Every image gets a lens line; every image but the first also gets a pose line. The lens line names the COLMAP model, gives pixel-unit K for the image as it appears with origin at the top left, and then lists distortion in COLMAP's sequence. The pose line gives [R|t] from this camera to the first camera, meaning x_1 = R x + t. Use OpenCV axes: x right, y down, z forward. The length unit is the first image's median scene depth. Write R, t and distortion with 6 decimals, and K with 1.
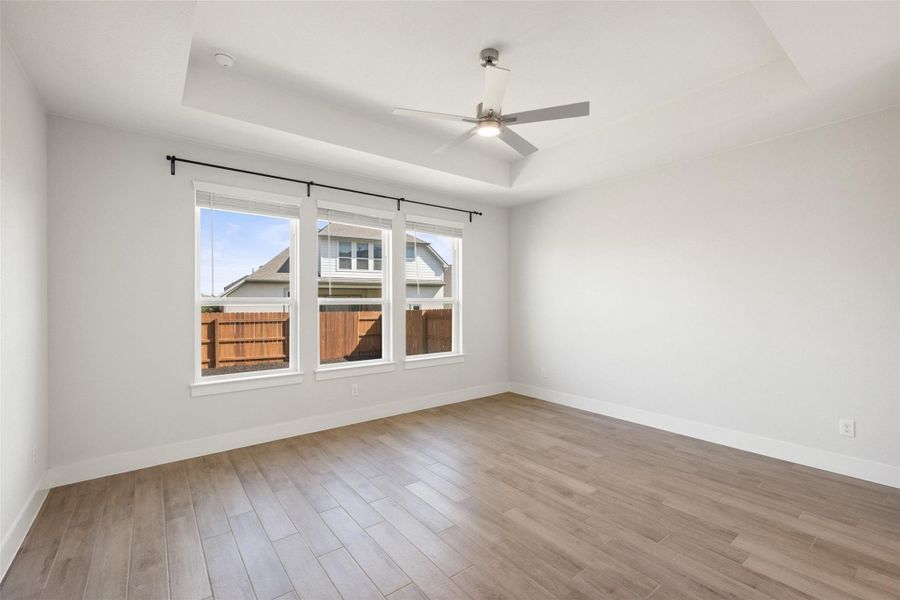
lens RADIAL K [[394.5, 0, 454.6], [0, 394.5, 306.1], [0, 0, 1]] dist [0.016731, 0.000303]
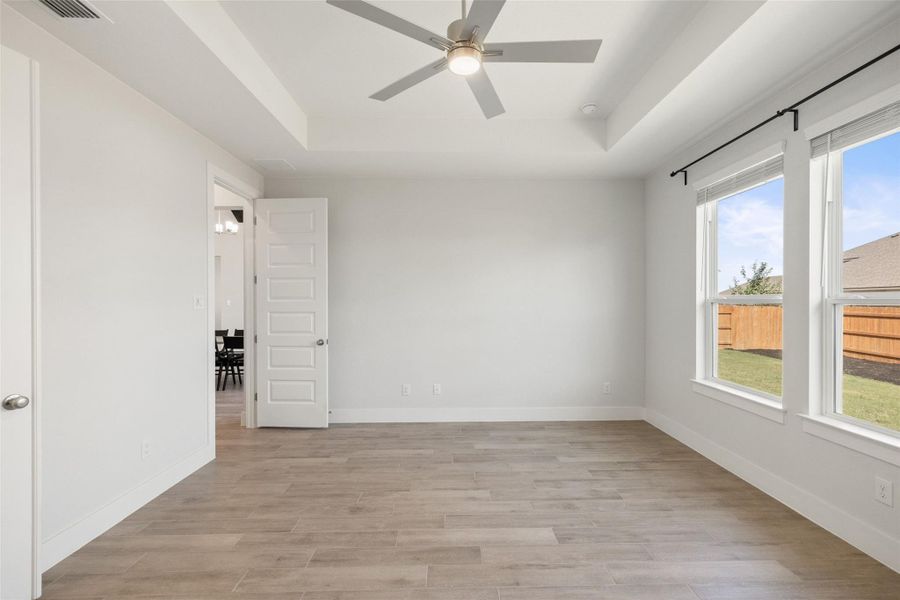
lens RADIAL K [[379.8, 0, 454.9], [0, 379.8, 301.5], [0, 0, 1]] dist [0.002236, 0.000447]
pose [[-0.599843, 0.007733, -0.800080, 0.391280], [-0.002227, 0.999933, 0.011334, -0.012125], [0.800115, 0.008580, -0.599786, 0.837303]]
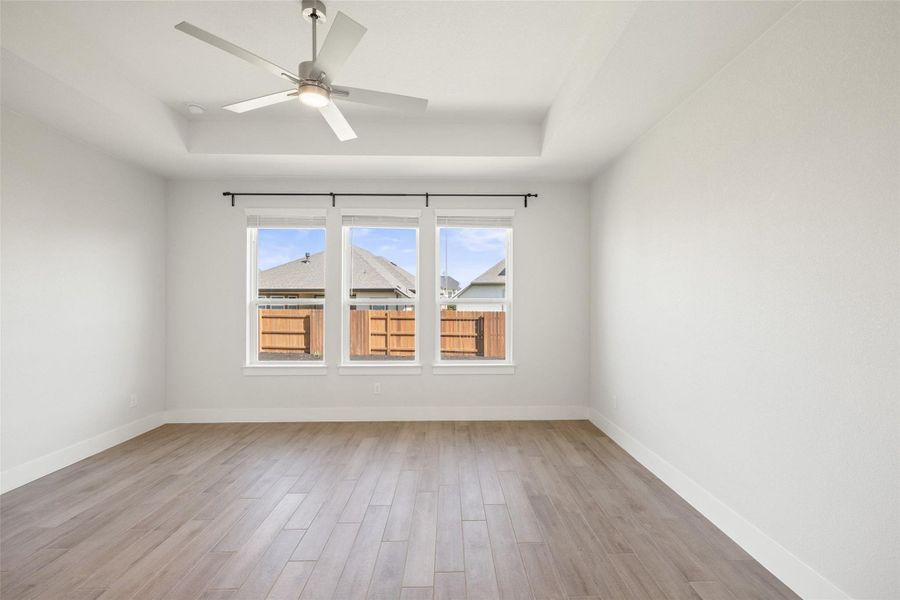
lens RADIAL K [[379.8, 0, 454.2], [0, 379.8, 304.0], [0, 0, 1]] dist [0.002236, 0.000447]
pose [[0.800344, 0.006763, -0.599503, 0.480070], [-0.009980, 0.999948, -0.002044, -0.006041], [0.599458, 0.007619, 0.800370, 0.320483]]
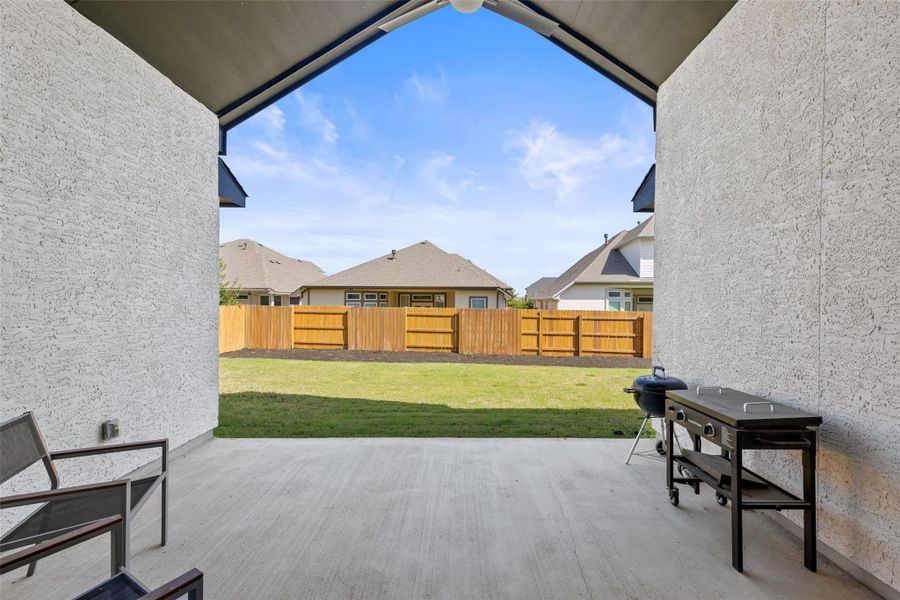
lens RADIAL K [[379.8, 0, 463.7], [0, 379.8, 294.0], [0, 0, 1]] dist [0.002236, 0.000447]
pose [[0.802726, 0.002658, -0.596343, -0.550750], [-0.019229, 0.999585, -0.021428, -0.003135], [0.596038, 0.028667, 0.802444, -0.366604]]
